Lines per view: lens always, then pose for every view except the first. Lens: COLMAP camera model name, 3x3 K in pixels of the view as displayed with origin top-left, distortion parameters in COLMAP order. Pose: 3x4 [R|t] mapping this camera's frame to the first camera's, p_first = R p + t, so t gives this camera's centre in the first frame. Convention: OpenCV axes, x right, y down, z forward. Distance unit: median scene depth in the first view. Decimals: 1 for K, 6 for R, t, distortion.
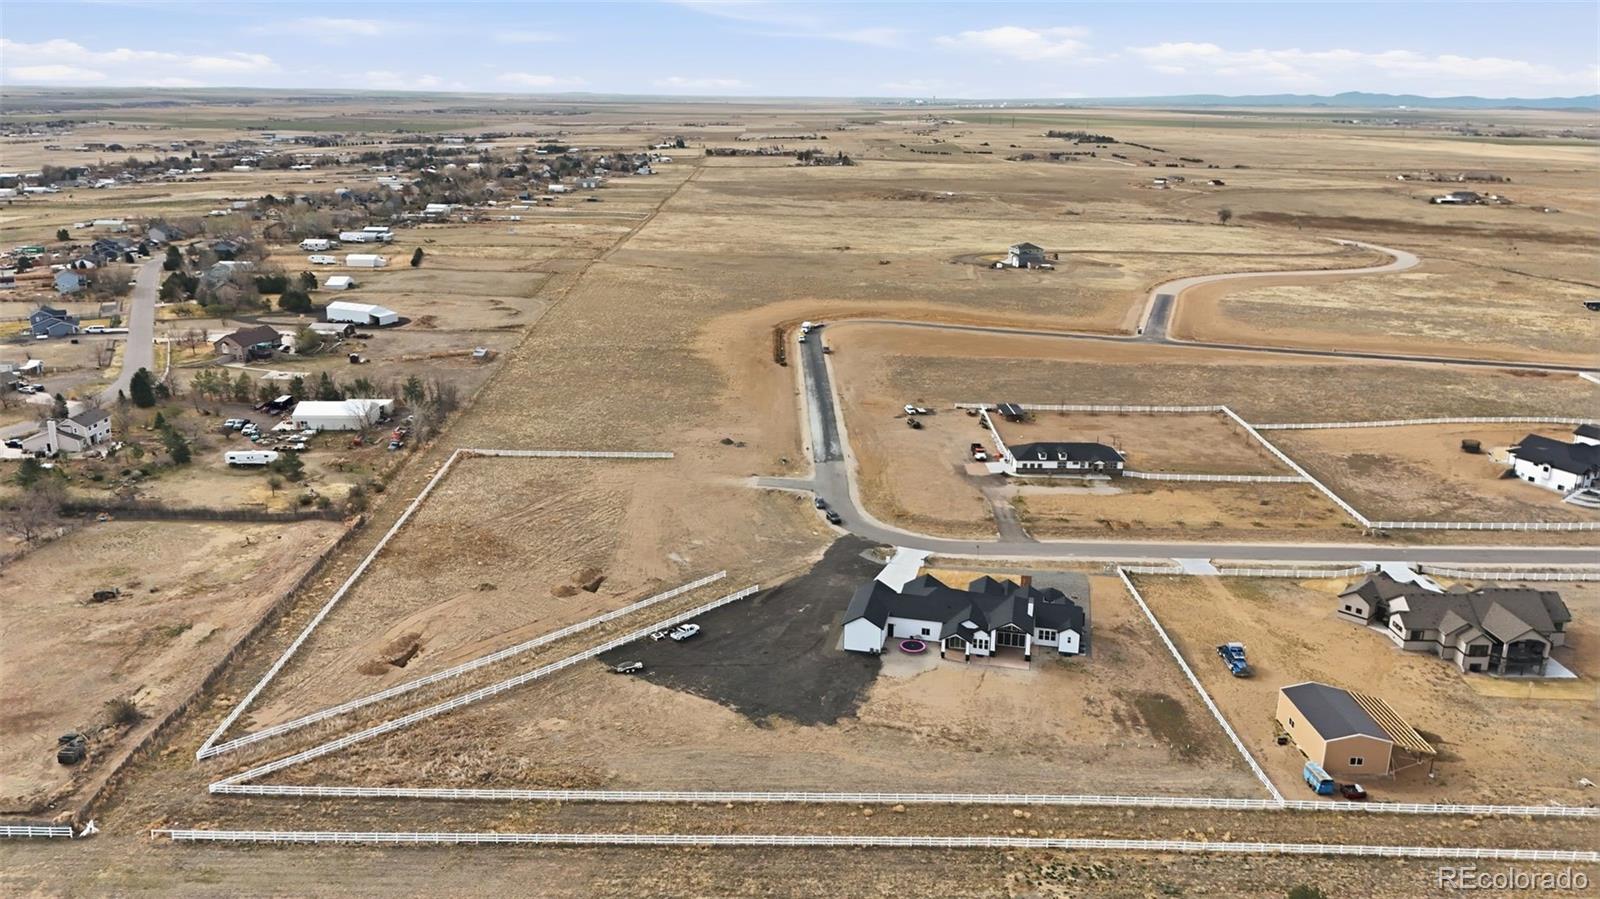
lens RADIAL K [[1172.5, 0, 800.0], [0, 1172.5, 449.5], [0, 0, 1]] dist [0.102219, -0.129386]
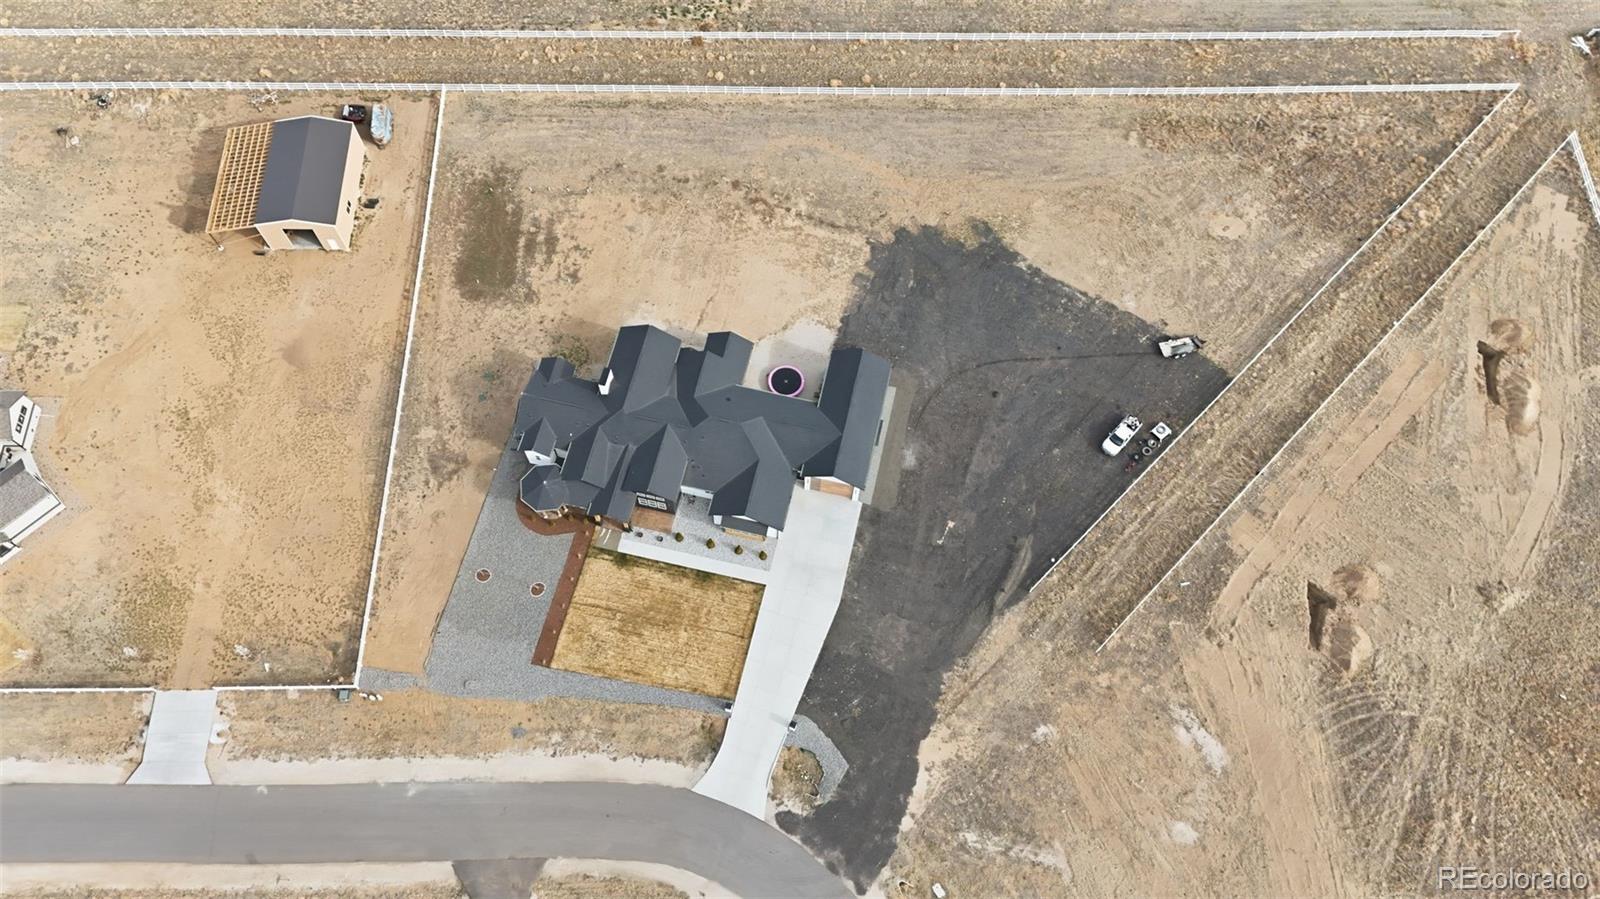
lens RADIAL K [[1168.5, 0, 800.0], [0, 1168.5, 449.5], [0, 0, 1]] dist [0.109168, -0.134800]
pose [[-0.999128, -0.023299, -0.034646, 0.095373], [-0.037352, 0.128053, 0.991064, -0.442106], [-0.018654, 0.991494, -0.128811, 0.971750]]
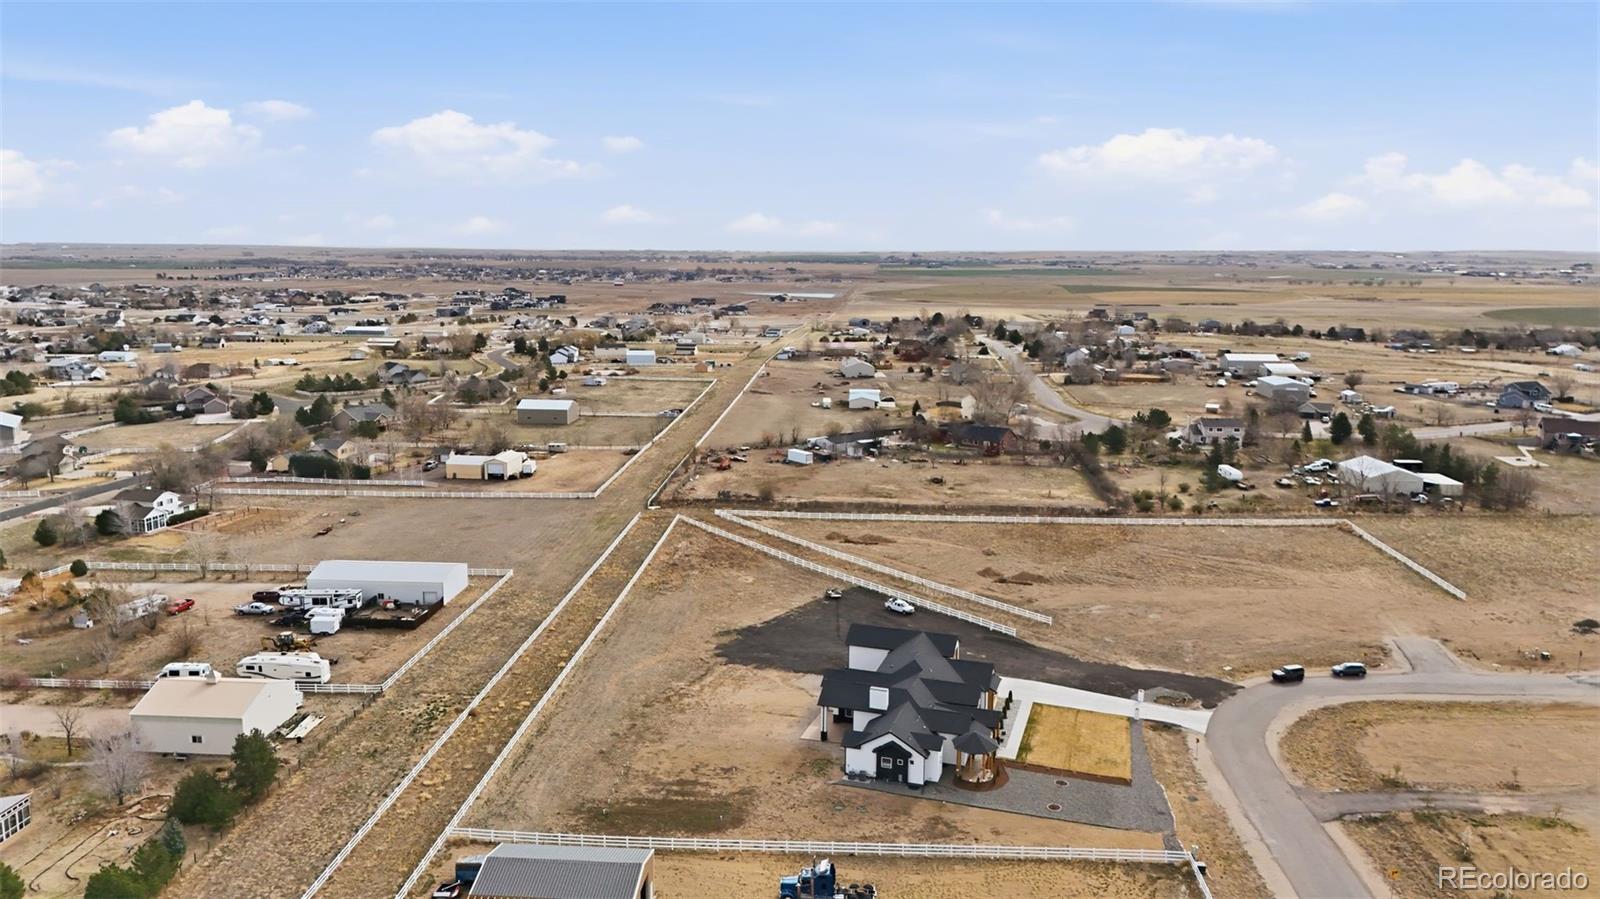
lens RADIAL K [[1168.5, 0, 800.0], [0, 1168.5, 449.5], [0, 0, 1]] dist [0.109168, -0.134800]
pose [[-0.091642, 0.158712, -0.983063, 0.783295], [-0.292777, 0.939289, 0.178937, -0.113904], [0.951779, 0.304216, -0.039611, 0.811243]]
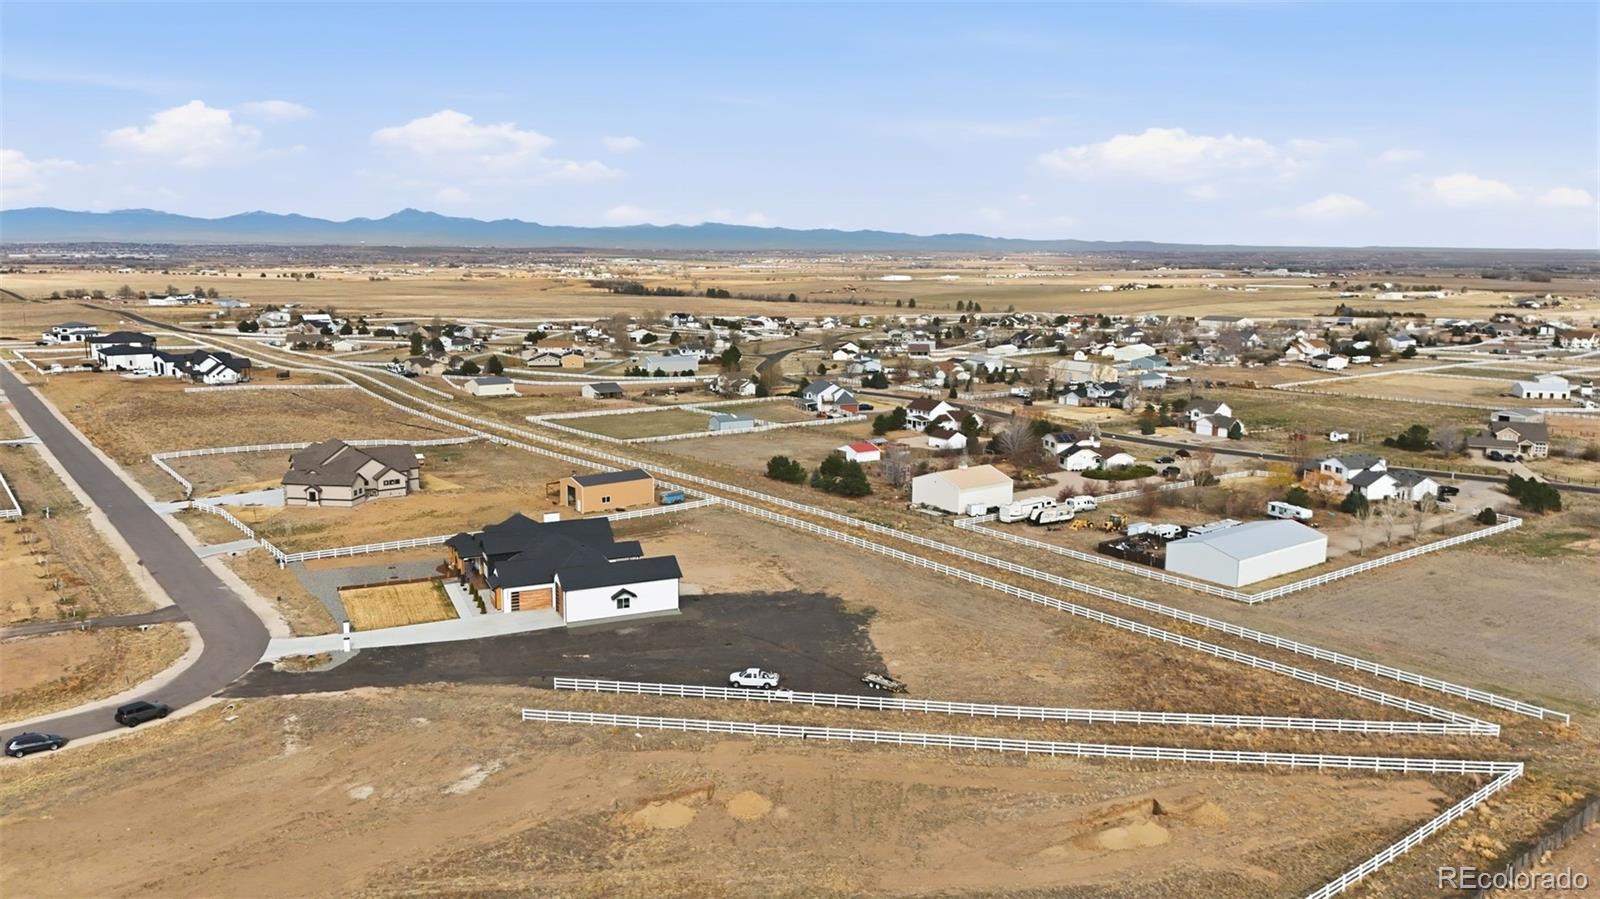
lens RADIAL K [[1172.5, 0, 800.0], [0, 1172.5, 449.5], [0, 0, 1]] dist [0.102219, -0.129386]
pose [[-0.593556, -0.156479, 0.789434, -0.541519], [0.214632, 0.914610, 0.342668, -0.161135], [-0.775645, 0.372830, -0.509287, 1.122117]]
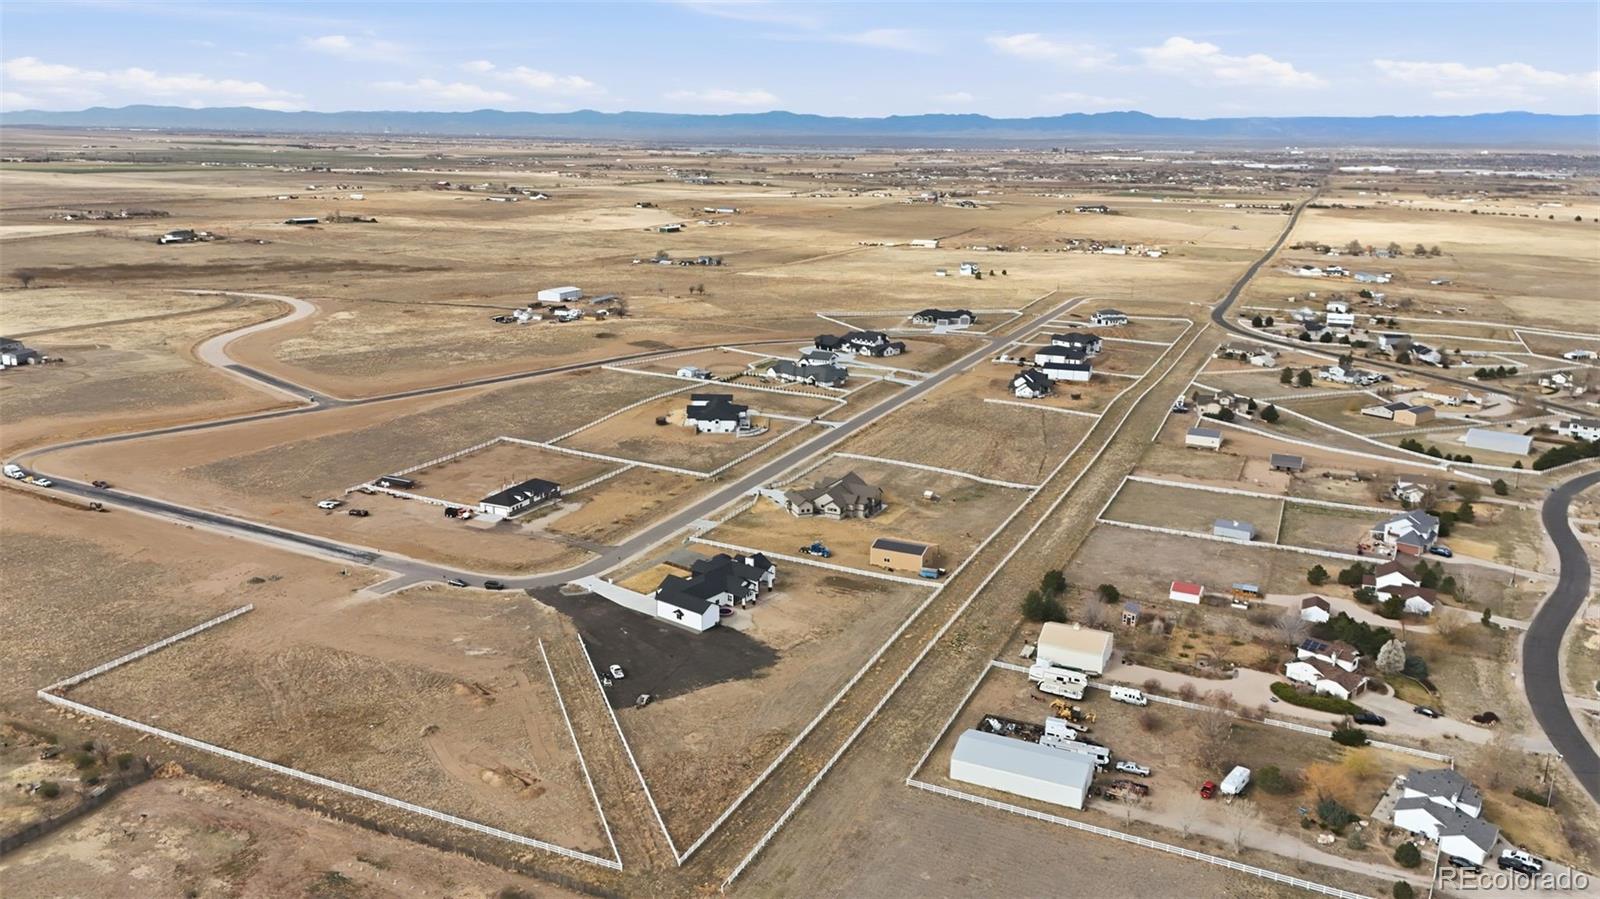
lens RADIAL K [[1172.5, 0, 800.0], [0, 1172.5, 449.5], [0, 0, 1]] dist [0.102219, -0.129386]
pose [[0.431302, -0.241776, 0.869208, -0.953714], [0.251705, 0.957416, 0.141416, -0.186651], [-0.866385, 0.157791, 0.473792, 0.153901]]
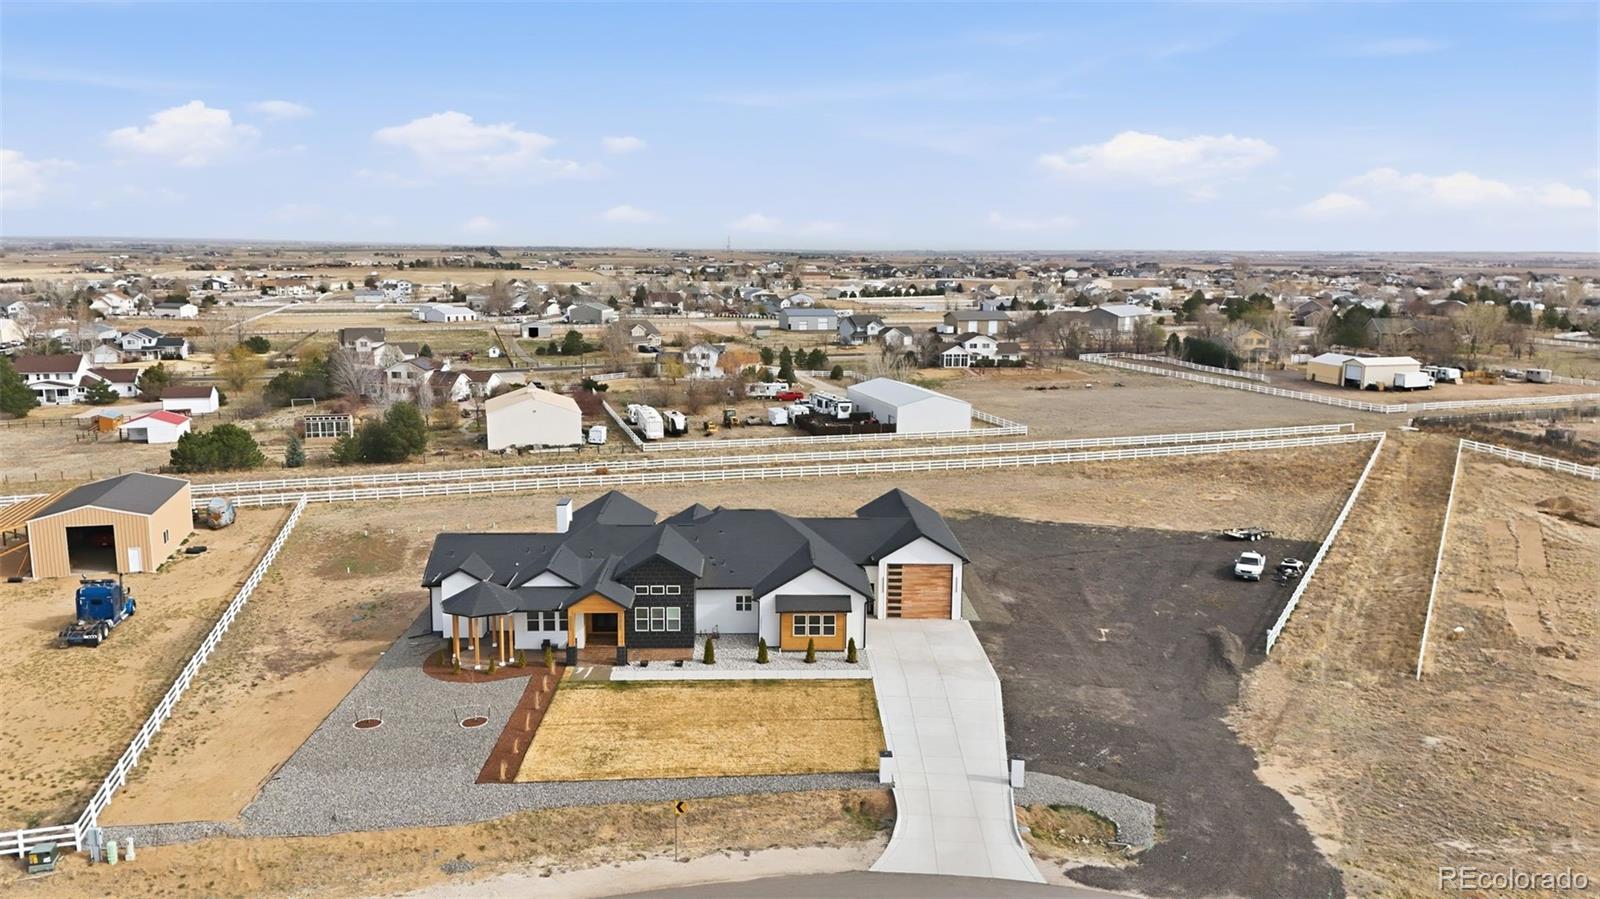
lens RADIAL K [[1172.5, 0, 800.0], [0, 1172.5, 449.5], [0, 0, 1]] dist [0.102219, -0.129386]
pose [[-0.968033, 0.020330, -0.249997, 0.191646], [-0.093614, 0.895402, 0.435306, -0.082914], [0.232698, 0.444794, -0.864876, 1.216767]]
